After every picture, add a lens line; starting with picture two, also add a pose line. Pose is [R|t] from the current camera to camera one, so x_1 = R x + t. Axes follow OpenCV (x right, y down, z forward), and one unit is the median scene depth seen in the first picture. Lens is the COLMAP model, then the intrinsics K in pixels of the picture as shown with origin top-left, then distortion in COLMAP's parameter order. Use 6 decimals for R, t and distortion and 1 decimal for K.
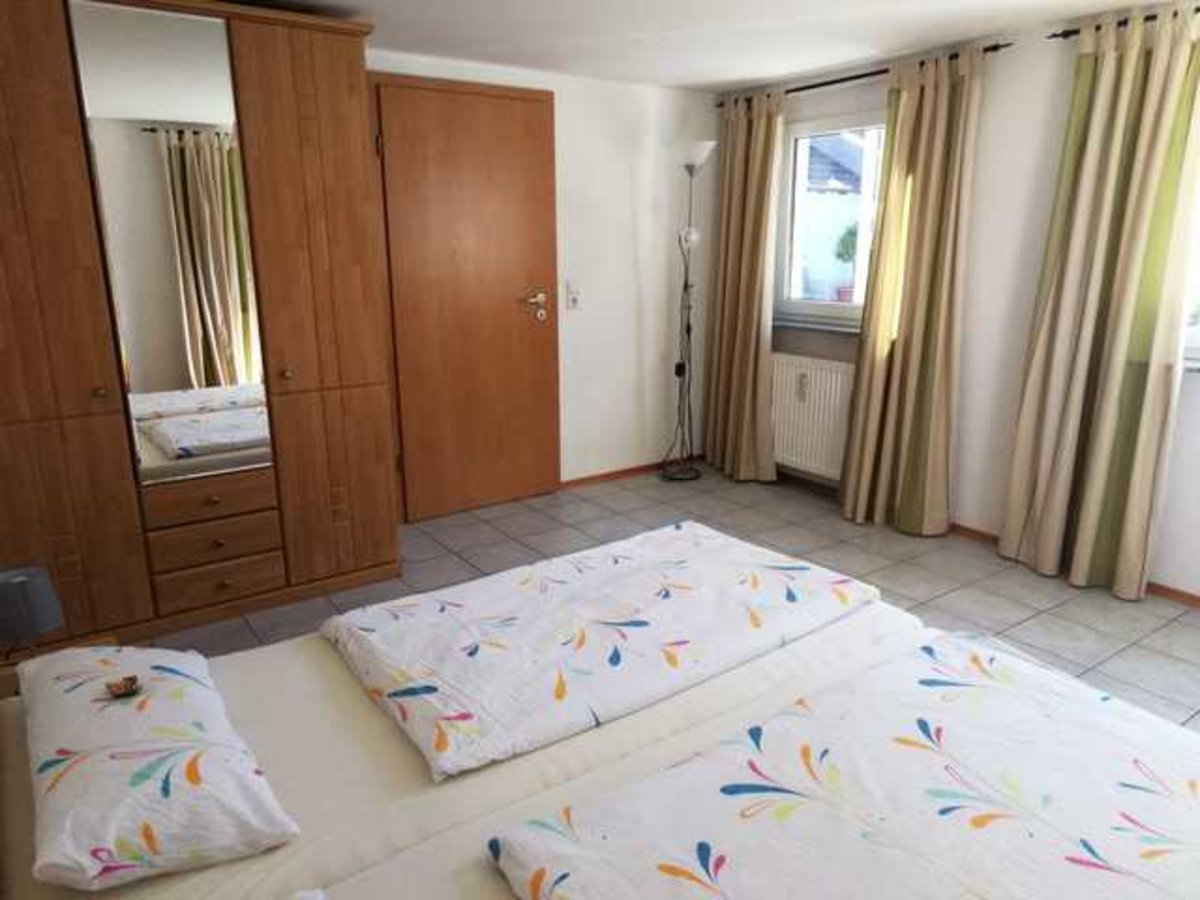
lens RADIAL K [[835.2, 0, 600.0], [0, 835.2, 450.0], [0, 0, 1]] dist [-0.004295, 0.033181]
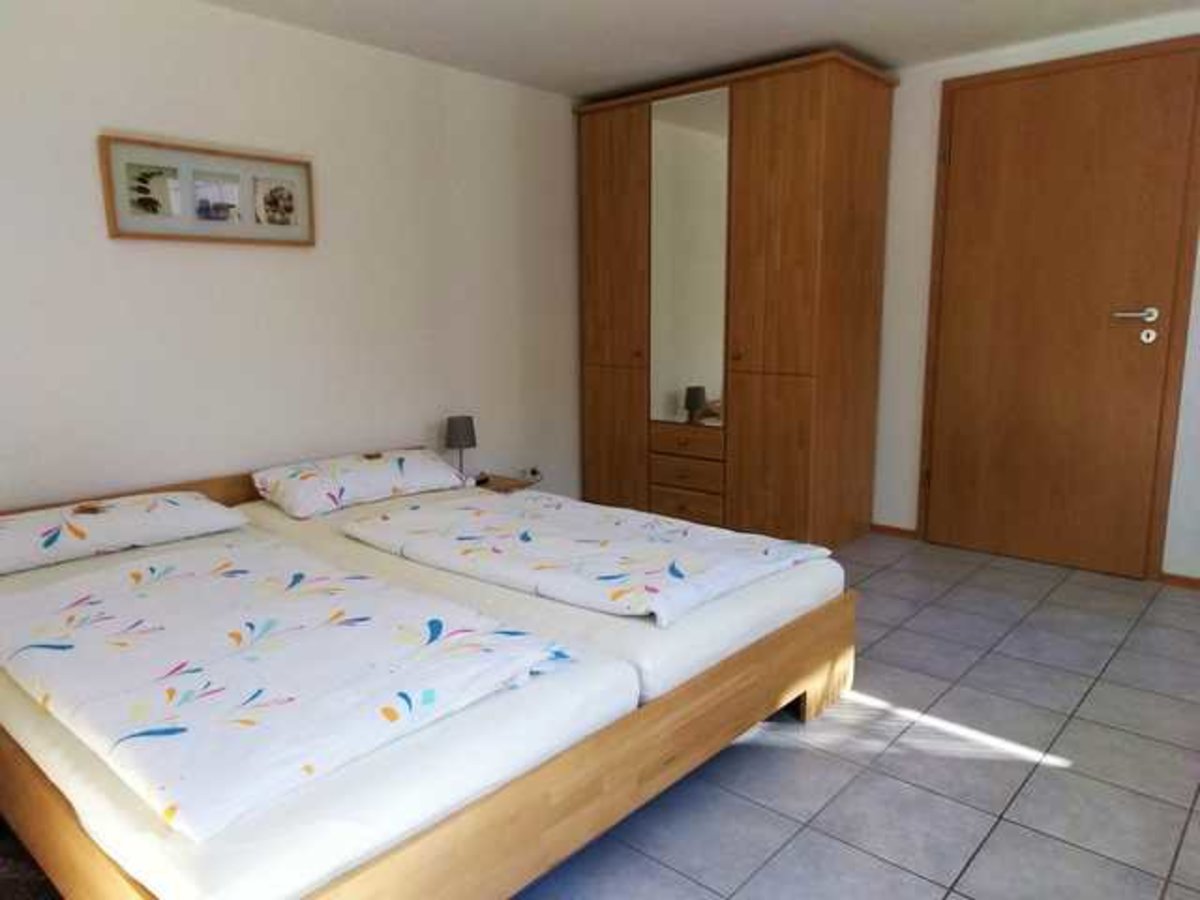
lens RADIAL K [[837.5, 0, 600.0], [0, 837.5, 450.0], [0, 0, 1]] dist [0.028265, 0.000577]
pose [[0.230413, 0.171877, -0.957793, 0.792066], [-0.234511, 0.965075, 0.116768, -0.052930], [0.944412, 0.197708, 0.262673, 0.503444]]
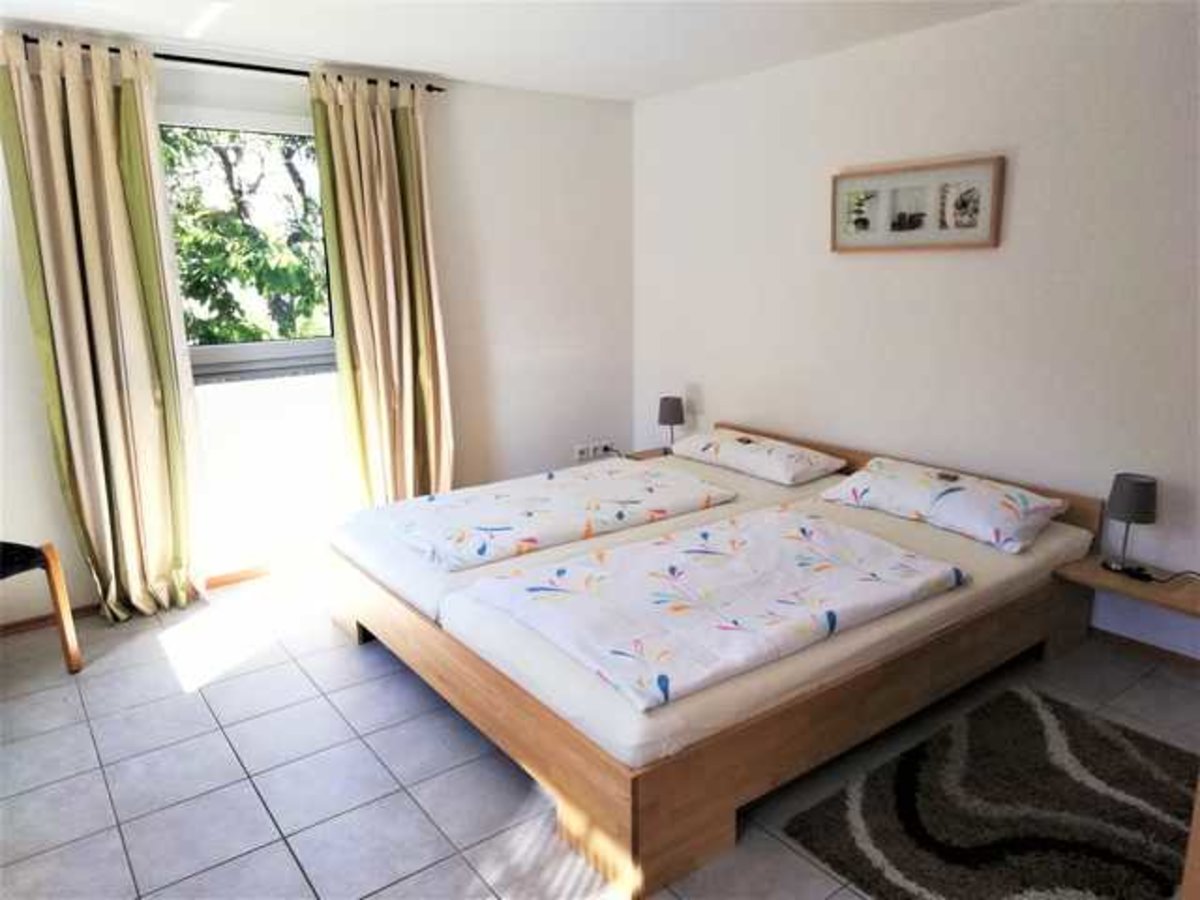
lens RADIAL K [[840.3, 0, 600.0], [0, 840.3, 450.0], [0, 0, 1]] dist [-0.005321, -0.001440]
pose [[-0.999315, 0.028613, -0.023477, 0.138031], [0.014749, 0.889633, 0.456438, -0.337053], [0.033946, 0.455779, -0.889445, 1.359817]]
